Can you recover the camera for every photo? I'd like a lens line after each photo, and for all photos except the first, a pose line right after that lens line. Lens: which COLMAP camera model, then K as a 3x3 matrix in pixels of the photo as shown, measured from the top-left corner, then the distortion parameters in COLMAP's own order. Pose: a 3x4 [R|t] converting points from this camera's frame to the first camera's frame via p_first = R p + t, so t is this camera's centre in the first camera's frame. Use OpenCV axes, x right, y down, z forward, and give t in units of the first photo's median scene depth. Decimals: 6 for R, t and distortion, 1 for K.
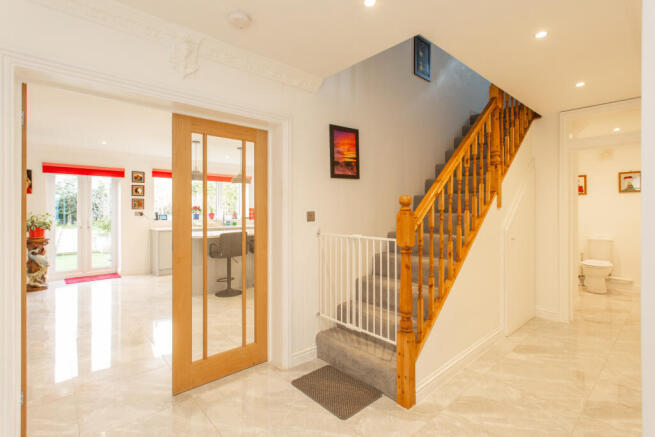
lens RADIAL K [[307.1, 0, 330.3], [0, 307.1, 209.6], [0, 0, 1]] dist [0.002346, 0.000374]
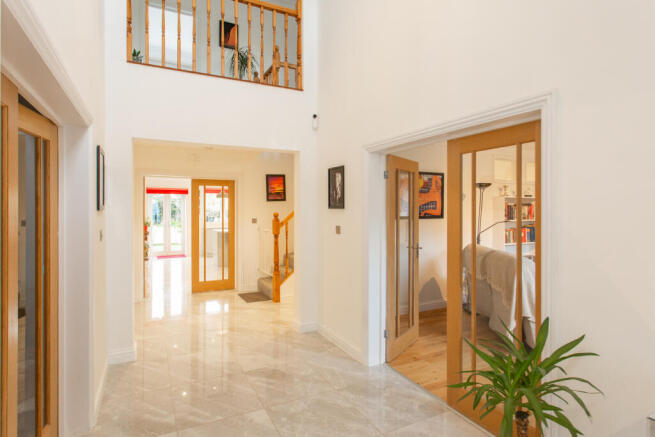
lens RADIAL K [[369.7, 0, 325.6], [0, 369.7, 208.7], [0, 0, 1]] dist [-0.003194, -0.000325]
pose [[0.957835, -0.001423, -0.287314, 0.989746], [0.001262, 0.999999, -0.000744, -0.051058], [0.287315, 0.000350, 0.957836, -1.103662]]
